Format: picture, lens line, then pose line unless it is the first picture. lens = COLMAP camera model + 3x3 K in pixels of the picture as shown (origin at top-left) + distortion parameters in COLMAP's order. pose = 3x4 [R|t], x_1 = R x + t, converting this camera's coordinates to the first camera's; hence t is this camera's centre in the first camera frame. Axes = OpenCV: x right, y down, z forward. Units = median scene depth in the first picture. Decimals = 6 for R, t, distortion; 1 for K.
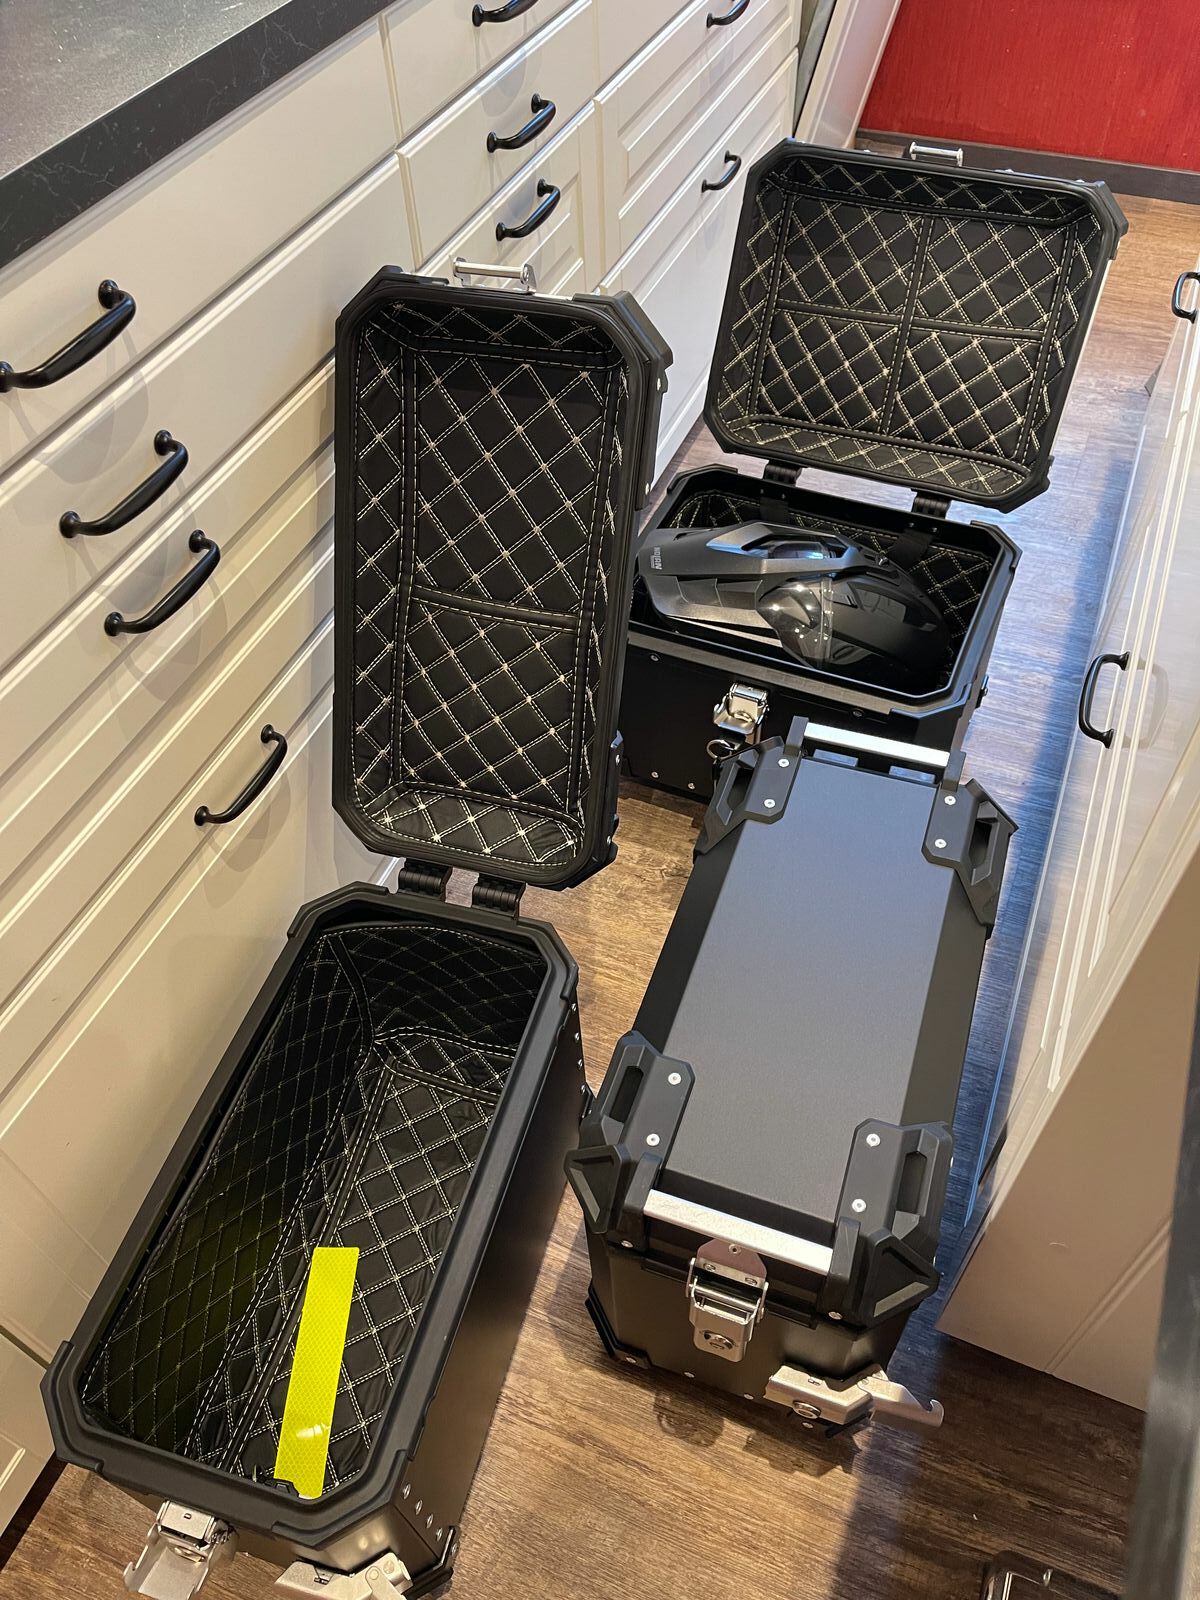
lens RADIAL K [[1262.5, 0, 573.3], [0, 1262.5, 849.2], [0, 0, 1]] dist [0.002117, -0.000963]
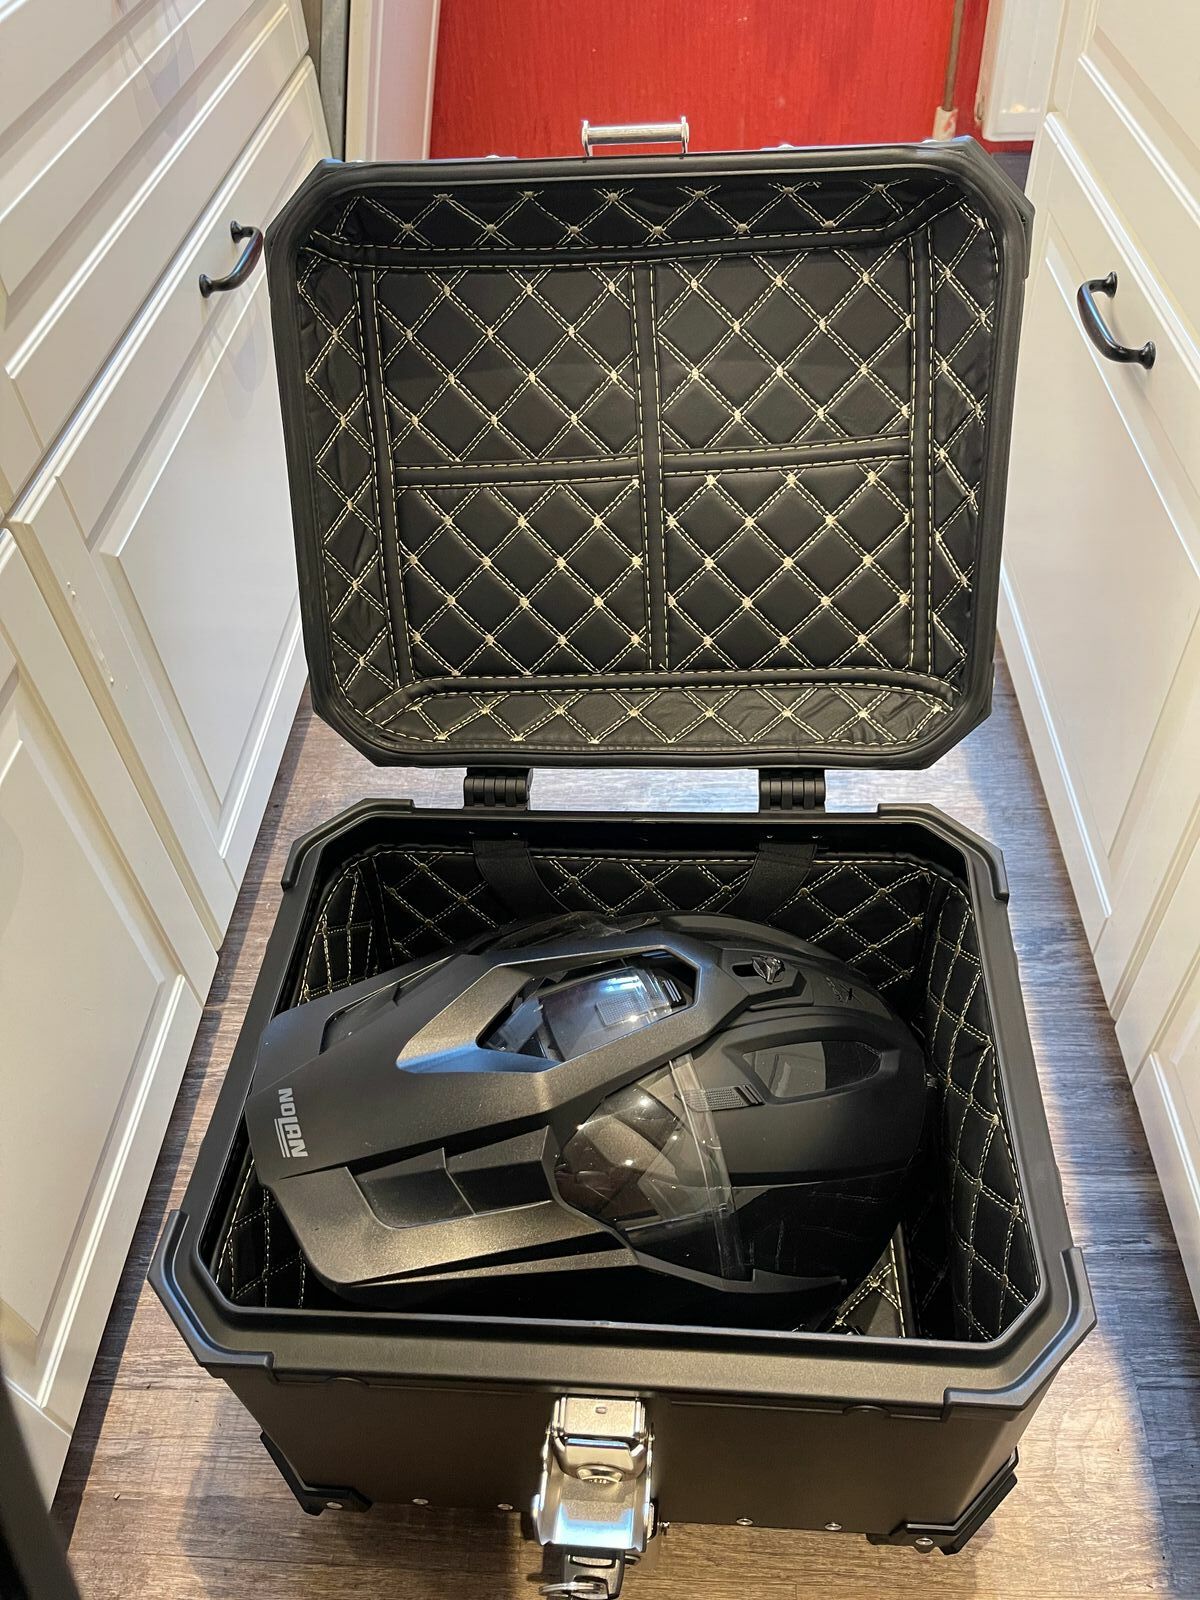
lens RADIAL K [[1212.9, 0, 595.8], [0, 1212.9, 799.9], [0, 0, 1]] dist [0.030291, -0.002503]
pose [[0.935694, -0.265619, 0.232215, 0.096662], [0.282951, 0.958116, -0.044190, -0.289583], [-0.210751, 0.107054, 0.971660, 0.572093]]
